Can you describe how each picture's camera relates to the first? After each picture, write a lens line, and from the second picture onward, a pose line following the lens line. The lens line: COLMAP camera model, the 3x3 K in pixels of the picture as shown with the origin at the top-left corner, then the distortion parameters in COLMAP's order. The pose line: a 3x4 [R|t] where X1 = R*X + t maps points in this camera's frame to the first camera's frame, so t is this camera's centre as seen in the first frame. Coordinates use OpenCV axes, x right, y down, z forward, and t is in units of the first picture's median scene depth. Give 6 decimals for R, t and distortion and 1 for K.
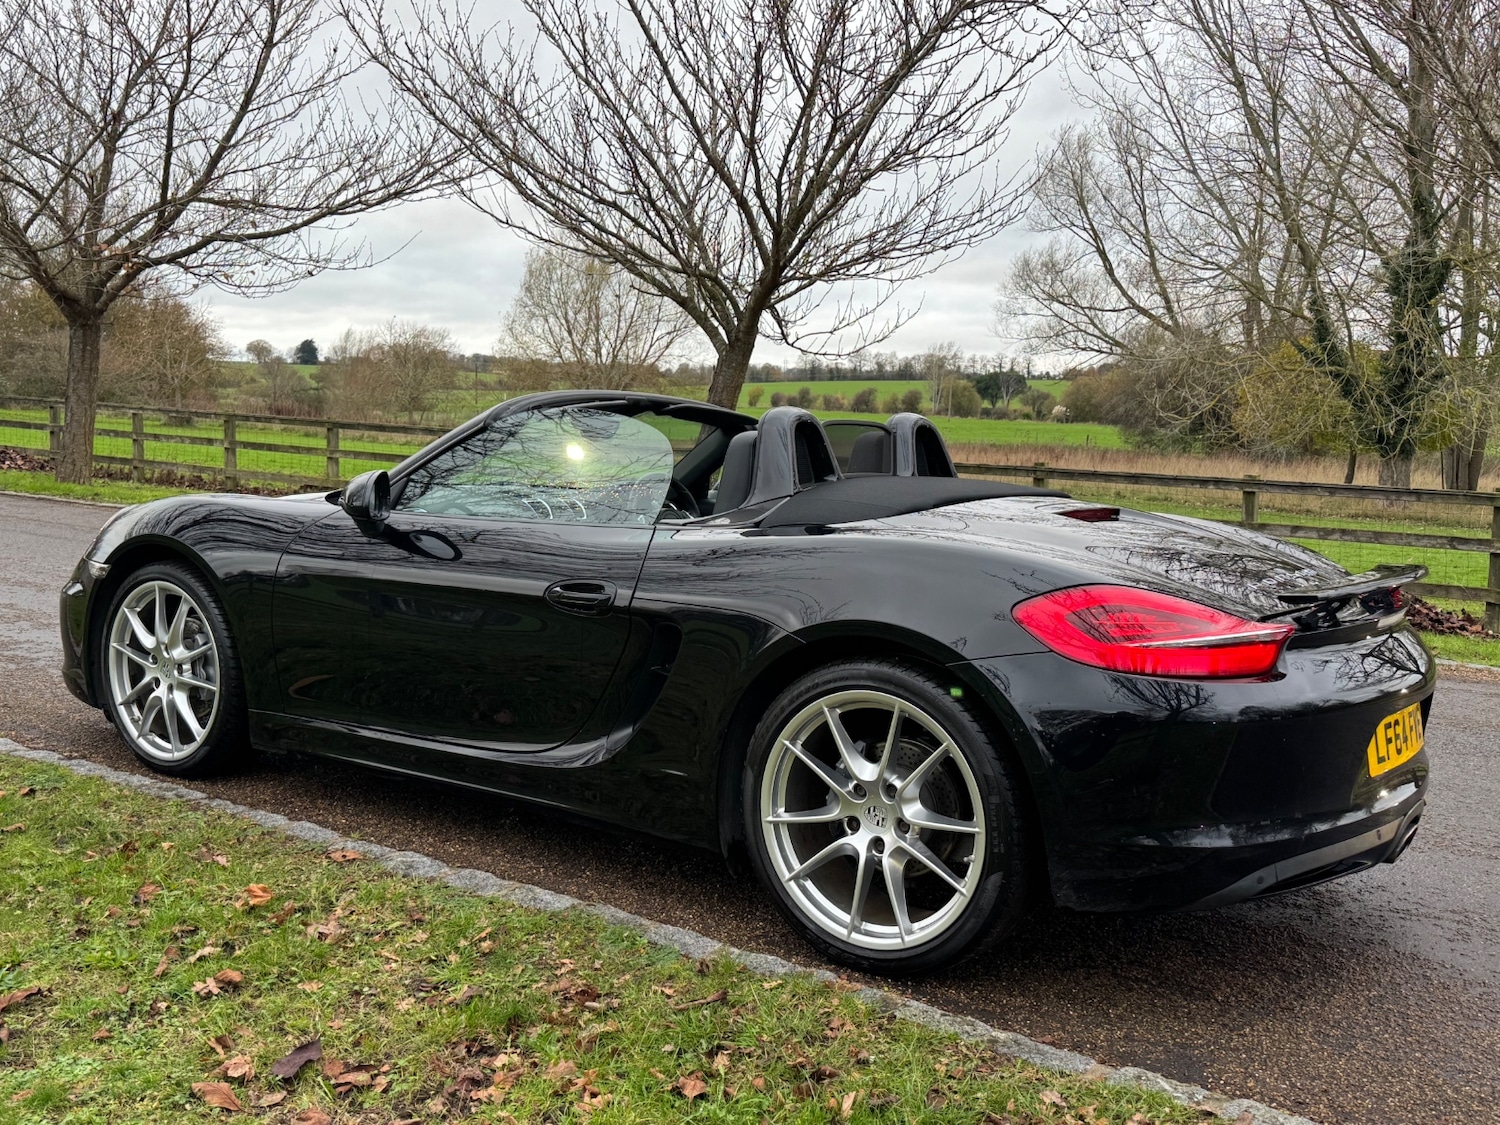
lens RADIAL K [[1451.3, 0, 760.9], [0, 1451.3, 564.8], [0, 0, 1]] dist [0.188347, -0.389884]
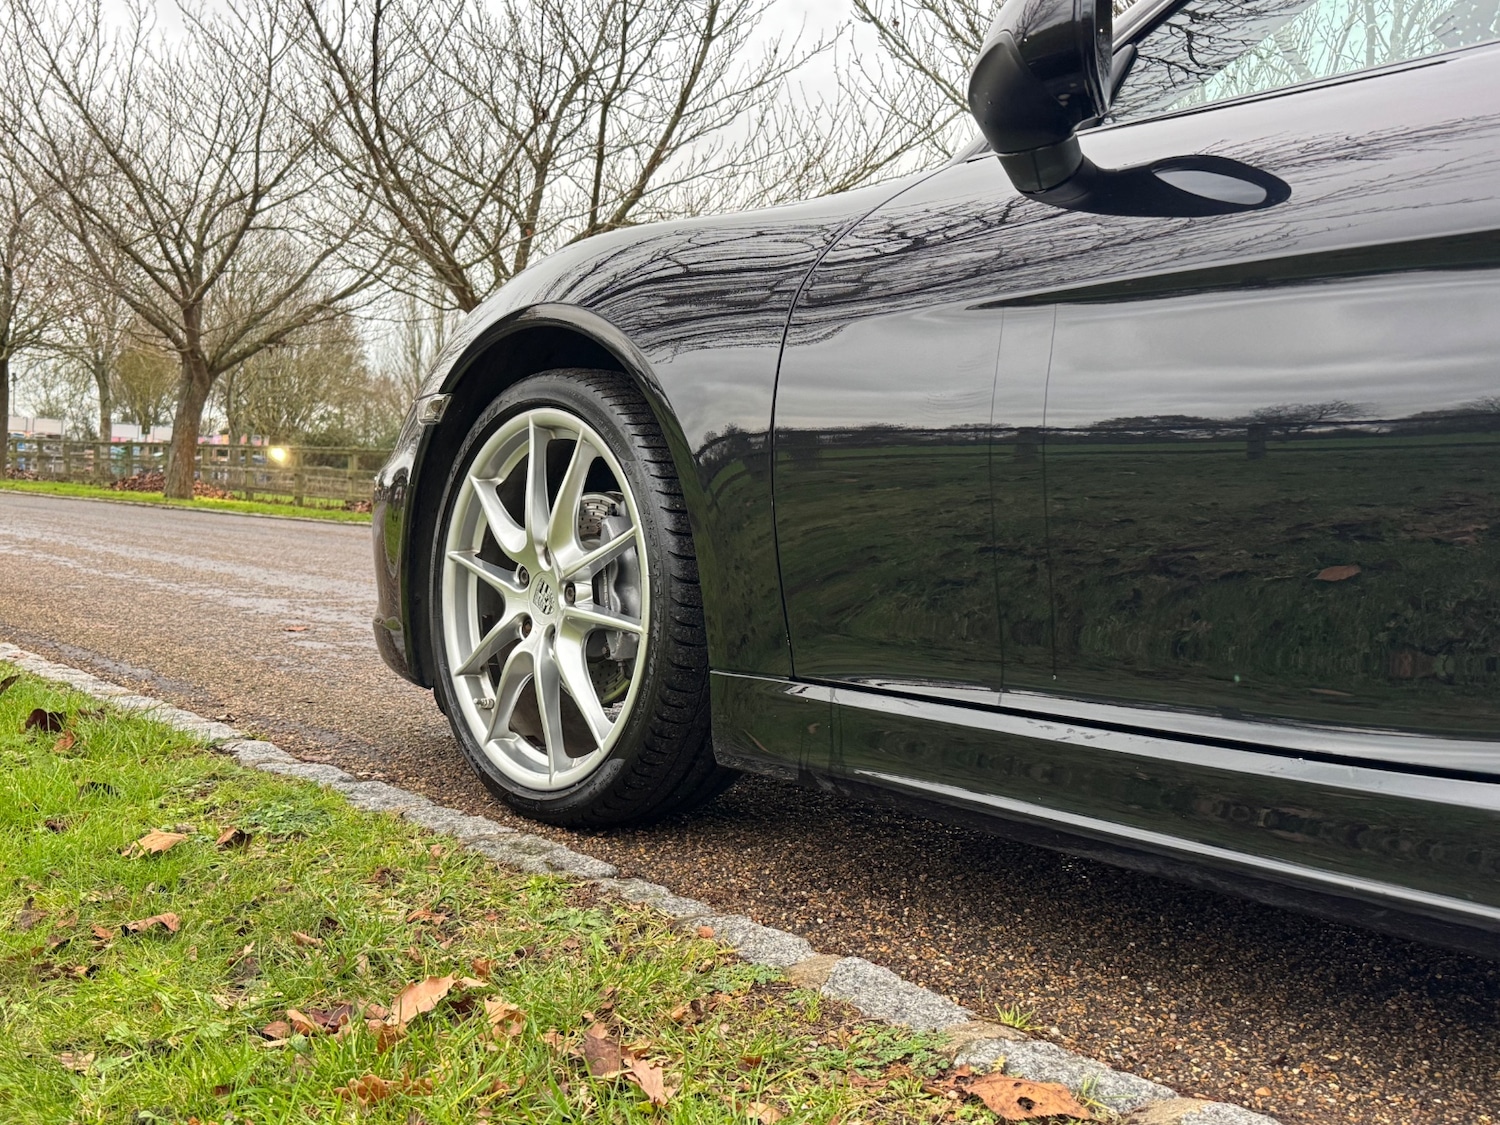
lens RADIAL K [[1456.8, 0, 750.0], [0, 1456.8, 562.5], [0, 0, 1]] dist [0.243692, -0.575842]
pose [[0.962642, 0.004639, -0.270738, -0.210441], [-0.023728, 0.997452, -0.067276, 0.090240], [0.269736, 0.071187, 0.960299, 0.565314]]
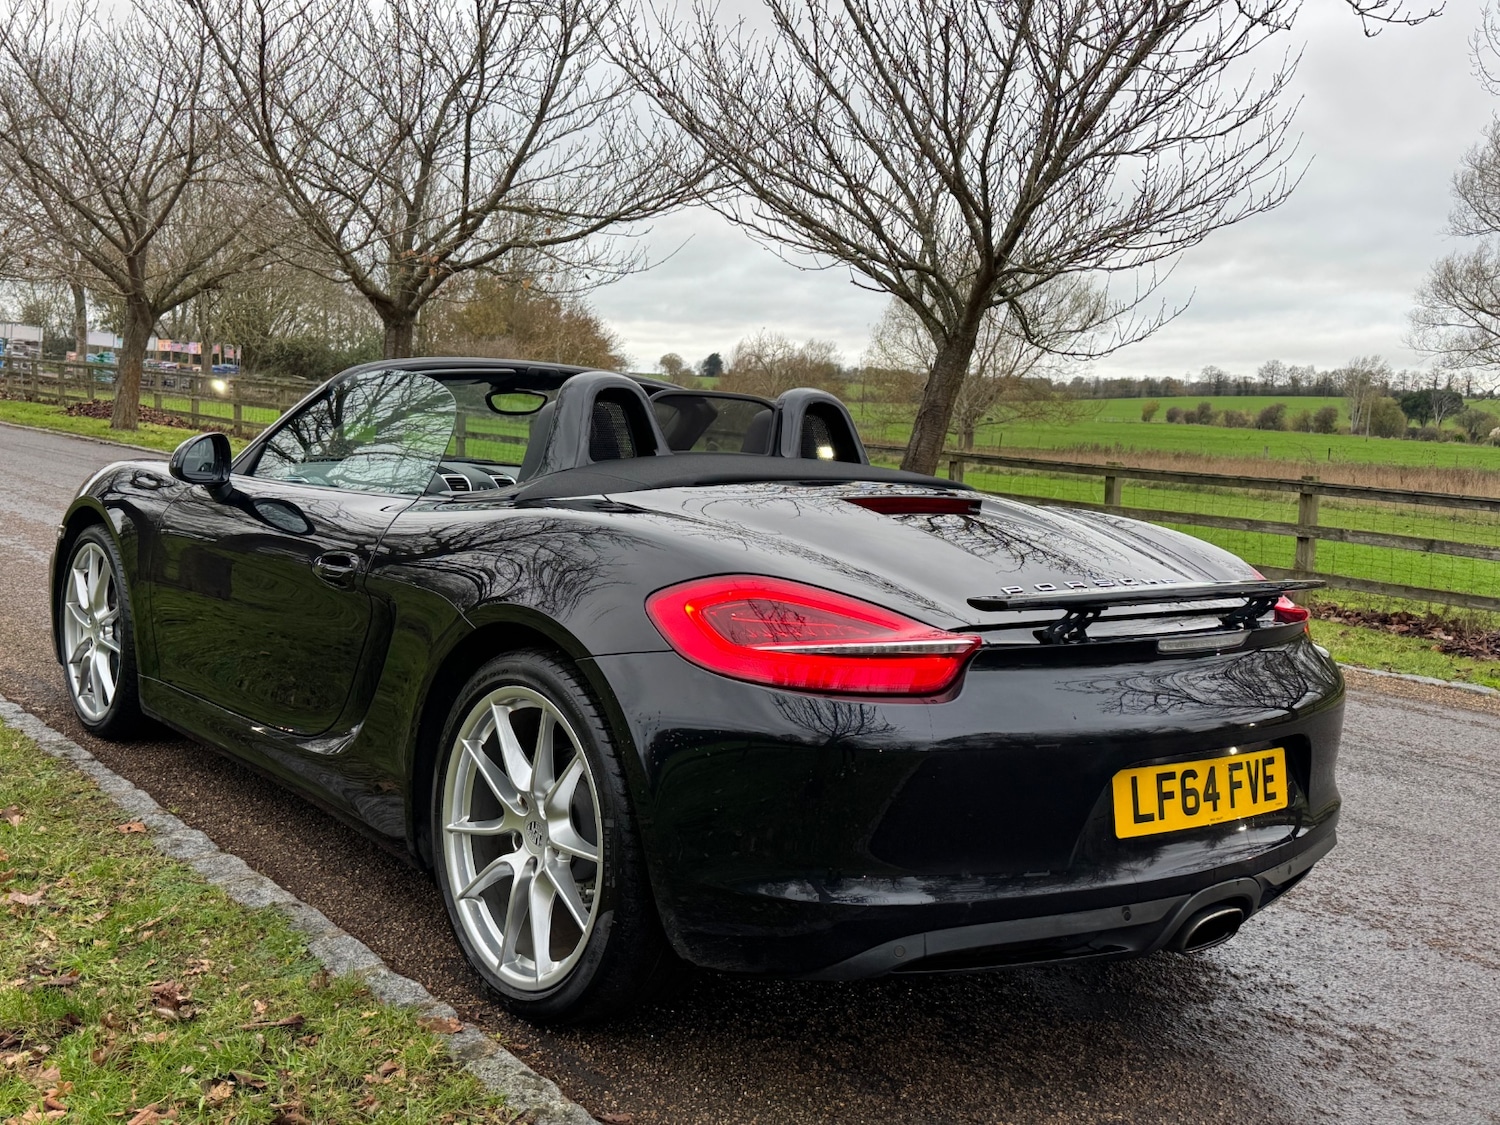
lens RADIAL K [[1451.9, 0, 765.6], [0, 1451.9, 563.2], [0, 0, 1]] dist [0.176980, -0.361870]
pose [[0.965733, 0.045631, -0.255495, 0.298621], [-0.048206, 0.998830, -0.003821, 0.006203], [0.255022, 0.016007, 0.966803, 0.135943]]
